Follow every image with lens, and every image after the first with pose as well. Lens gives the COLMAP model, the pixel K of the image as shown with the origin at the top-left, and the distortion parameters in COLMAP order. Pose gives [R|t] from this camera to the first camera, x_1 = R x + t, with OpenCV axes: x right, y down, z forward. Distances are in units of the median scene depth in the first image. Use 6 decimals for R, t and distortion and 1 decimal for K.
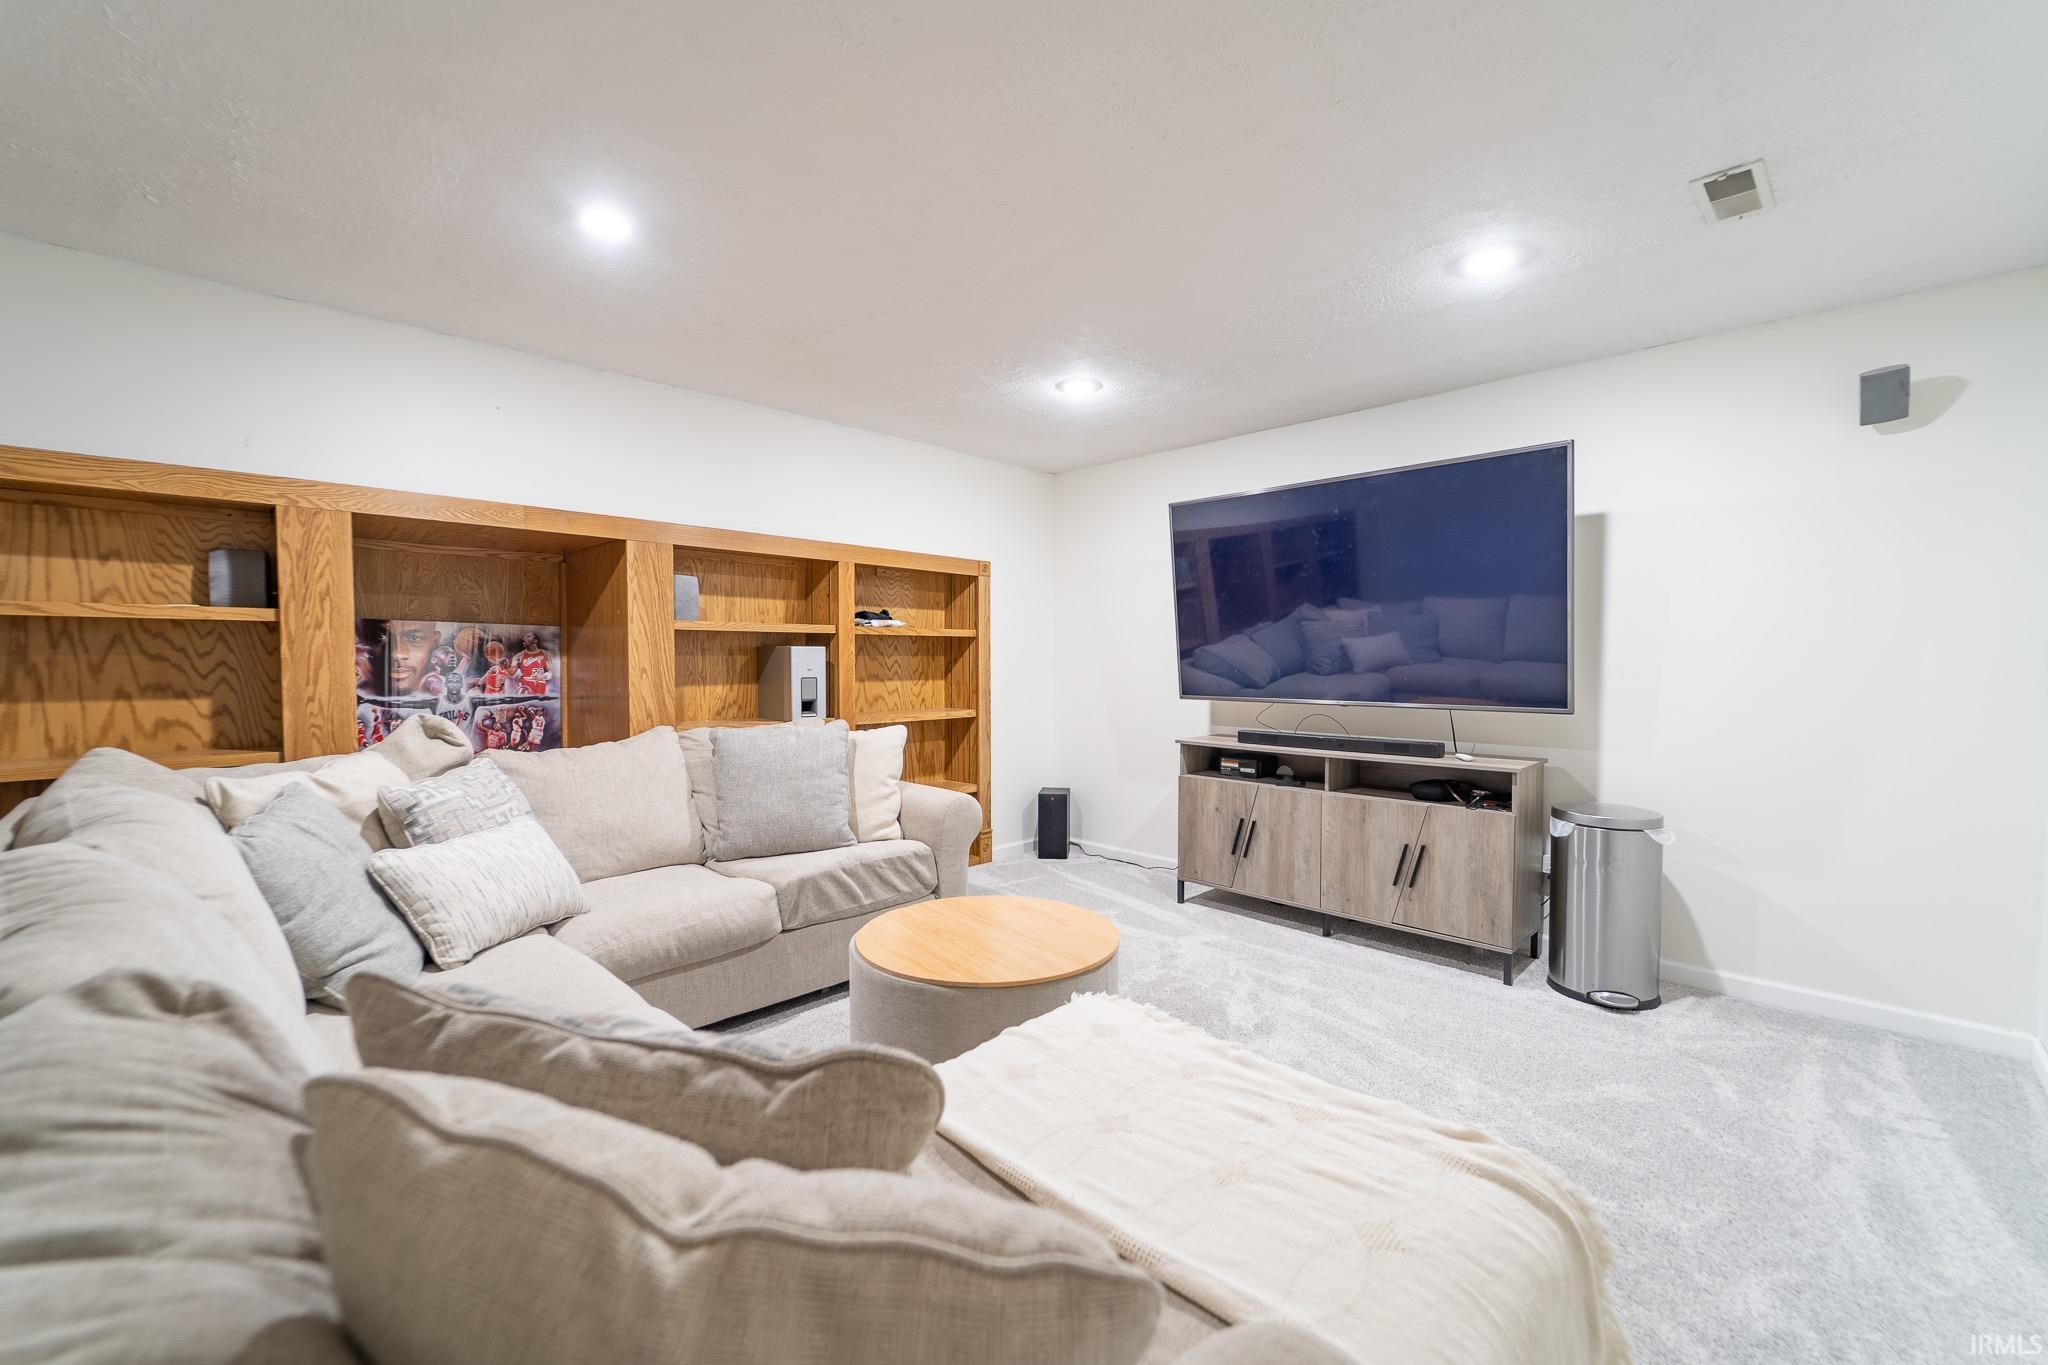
lens RADIAL K [[831.3, 0, 1012.1], [0, 831.3, 685.5], [0, 0, 1]] dist [-0.001385, -0.000280]
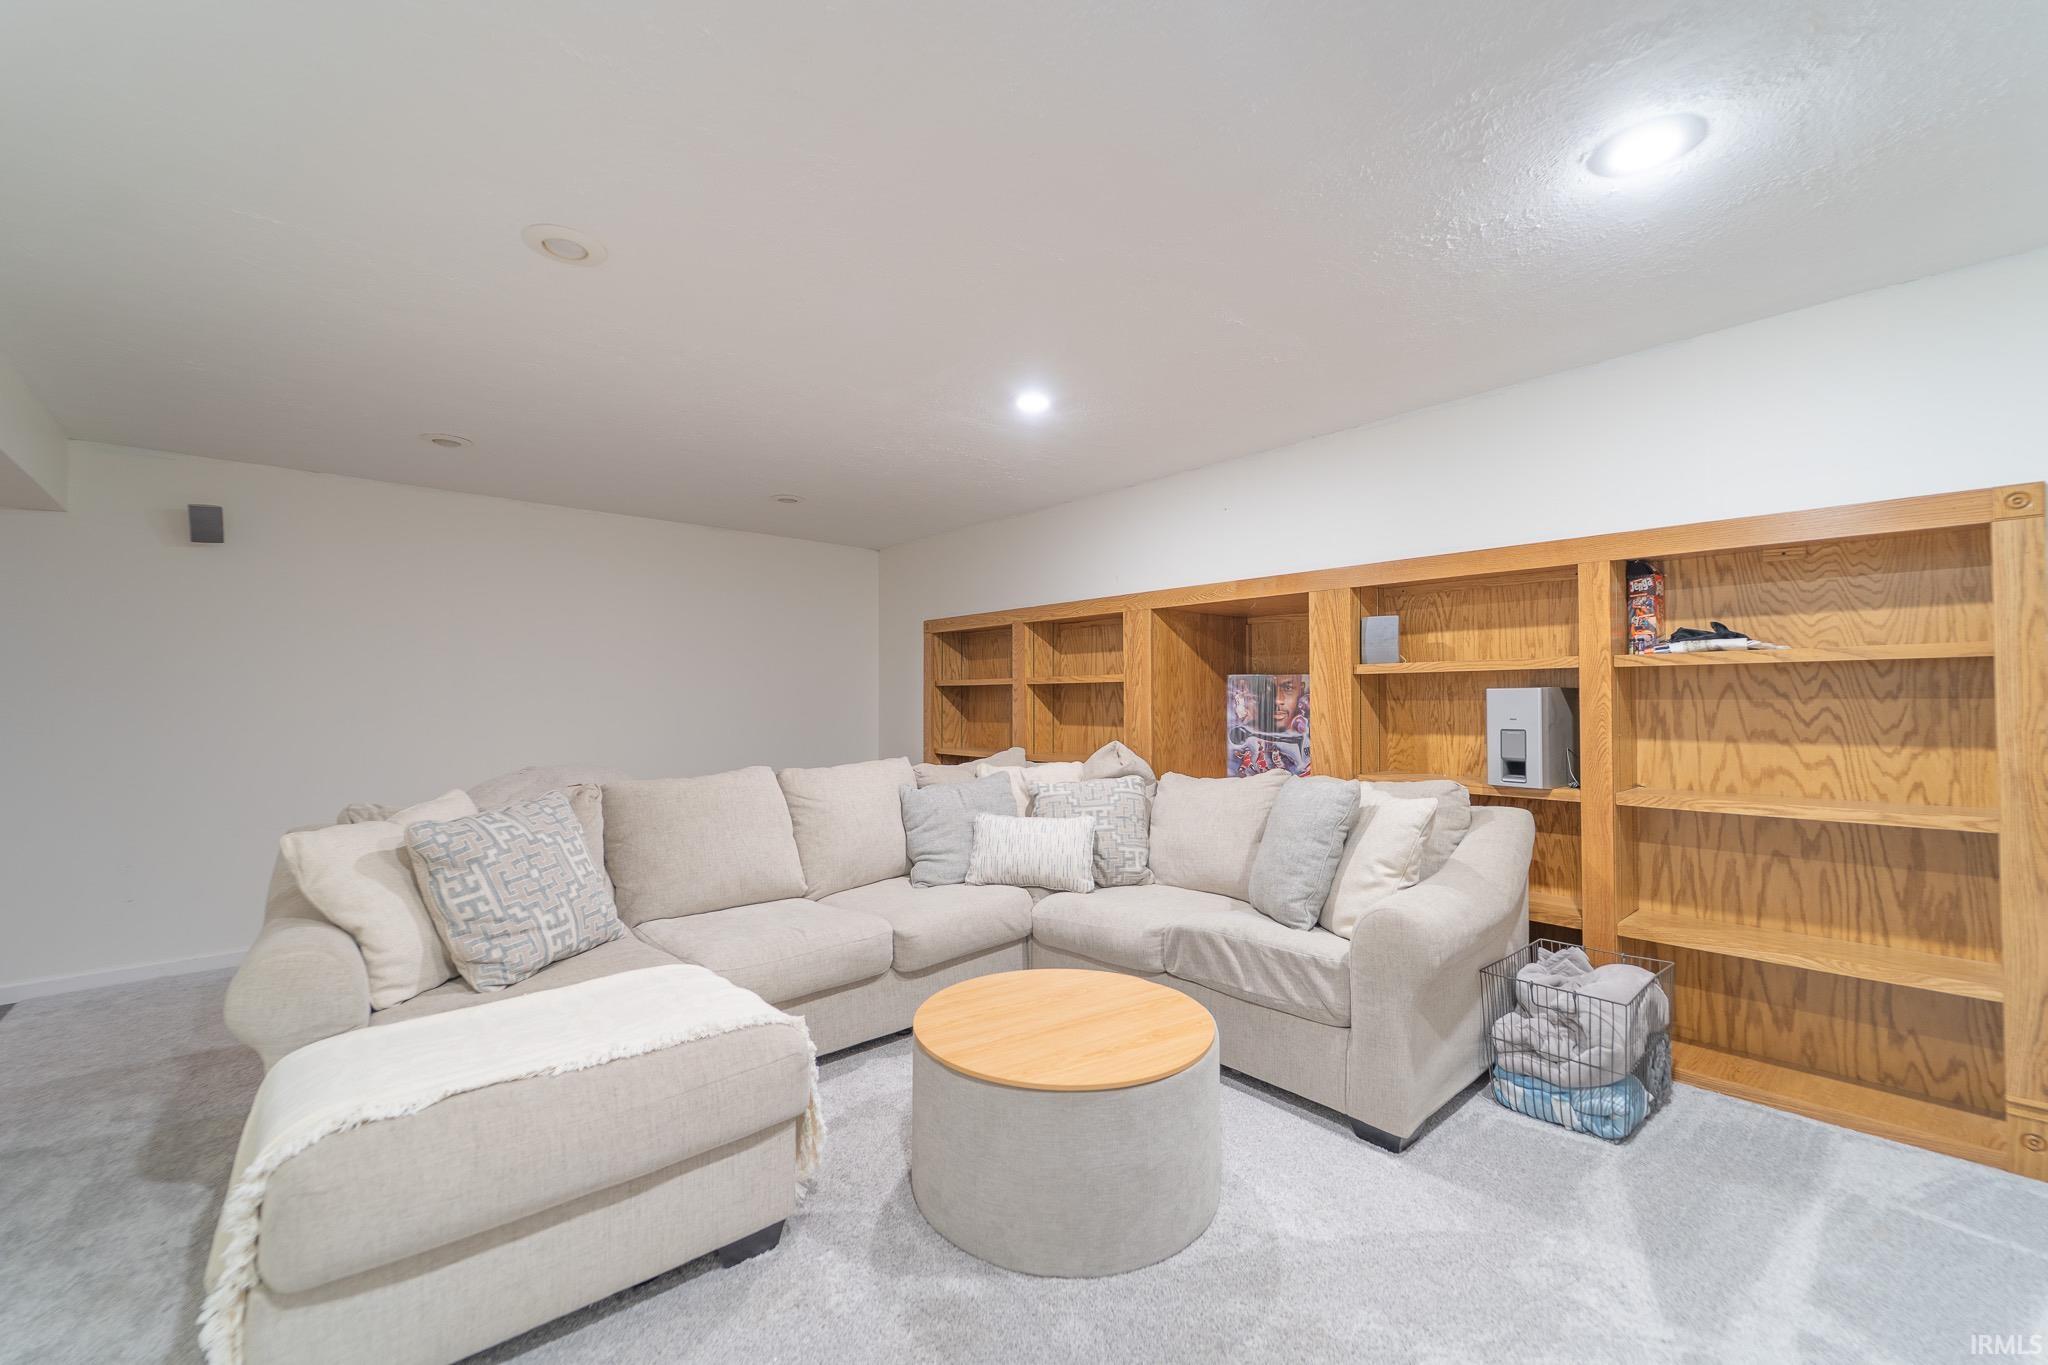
lens RADIAL K [[831.3, 0, 1013.2], [0, 831.3, 676.7], [0, 0, 1]] dist [-0.001385, -0.000280]
pose [[-0.058565, -0.030811, -0.997808, 0.519904], [-0.030200, 0.999121, -0.029079, -0.021780], [0.997827, 0.028430, -0.059444, 0.586541]]
